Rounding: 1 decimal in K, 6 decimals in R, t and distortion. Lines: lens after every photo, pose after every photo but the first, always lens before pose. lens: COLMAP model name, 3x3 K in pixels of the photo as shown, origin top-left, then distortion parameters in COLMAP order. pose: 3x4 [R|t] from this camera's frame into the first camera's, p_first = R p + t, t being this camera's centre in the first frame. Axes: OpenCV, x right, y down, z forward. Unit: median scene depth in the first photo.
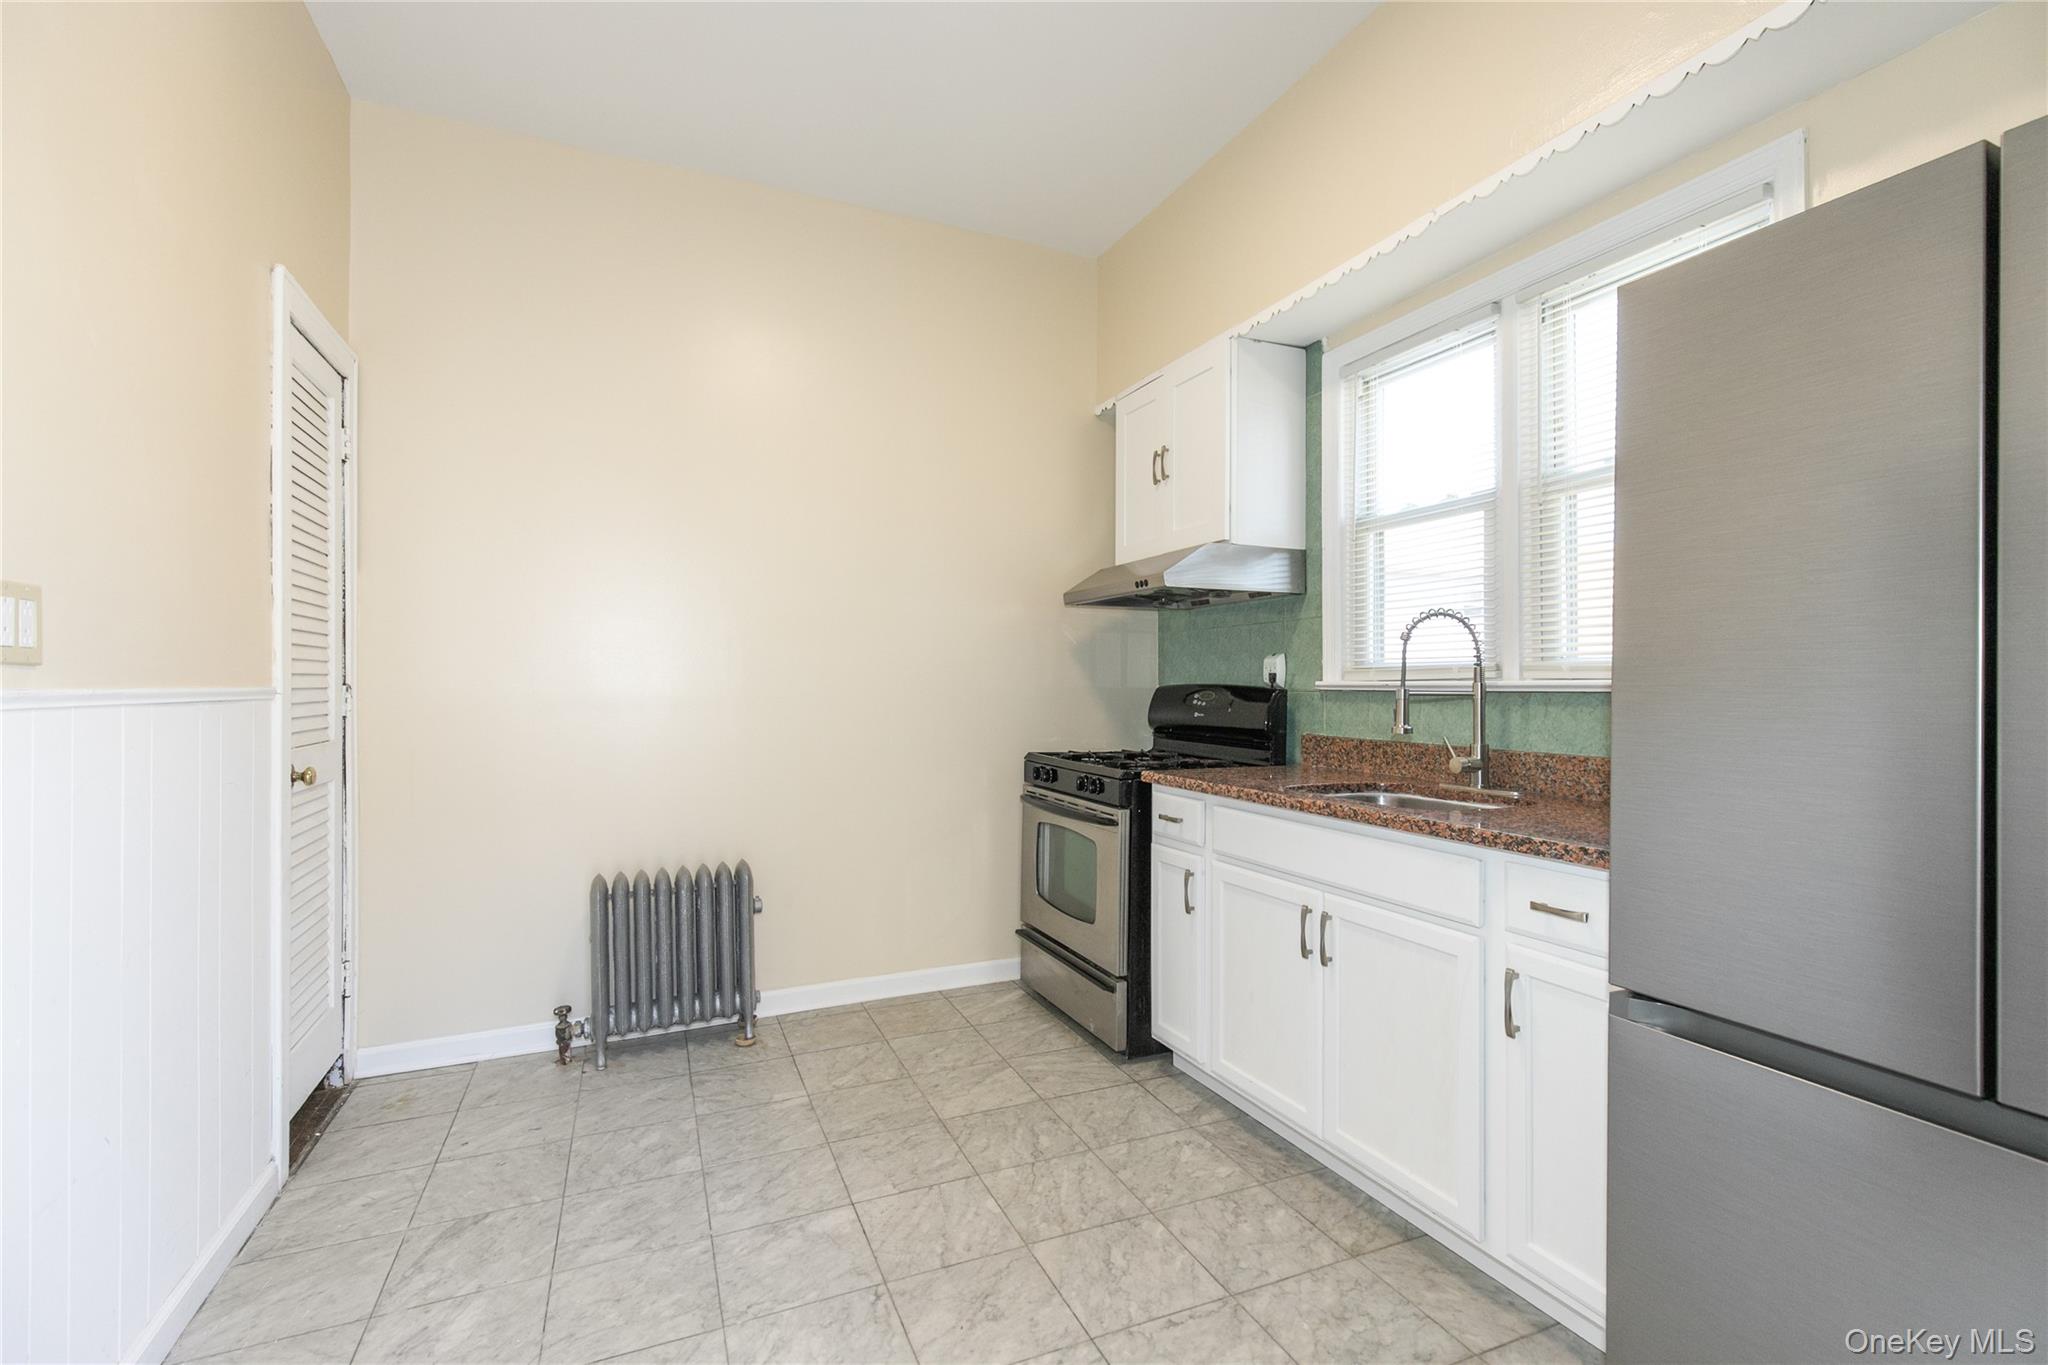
lens RADIAL K [[879.4, 0, 1024.0], [0, 879.4, 682.5], [0, 0, 1]] dist [-0.000804, -0.000269]
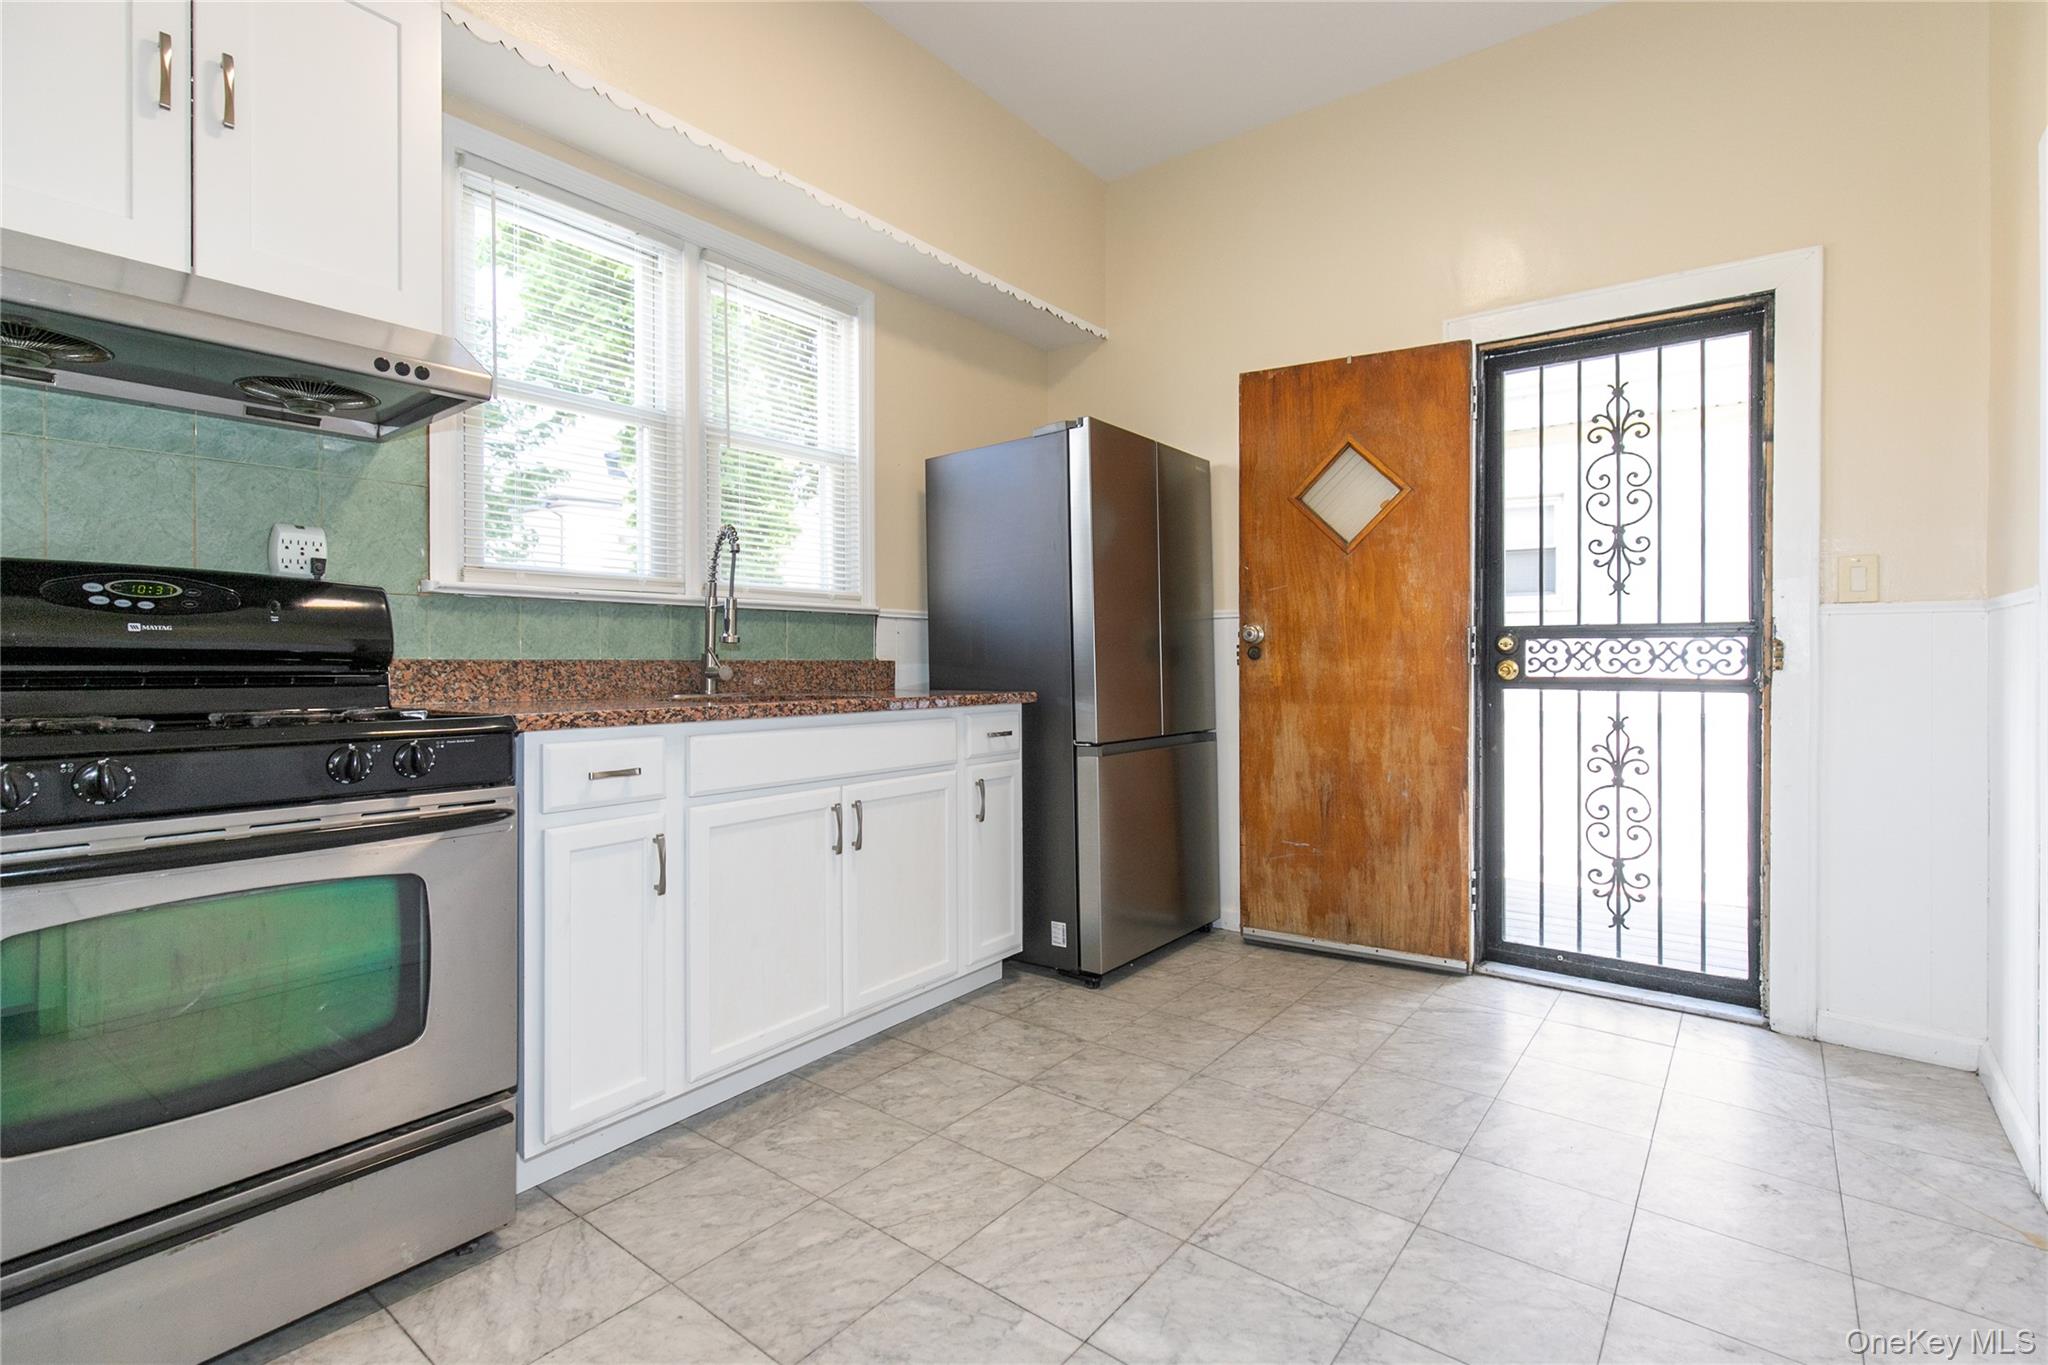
lens RADIAL K [[936.2, 0, 1033.4], [0, 936.2, 672.0], [0, 0, 1]] dist [0.000609, -0.000140]
pose [[-0.473510, -0.008883, 0.880743, -0.745321], [-0.004492, 0.999960, 0.007670, 0.087863], [-0.880777, -0.000325, -0.473532, 1.298239]]
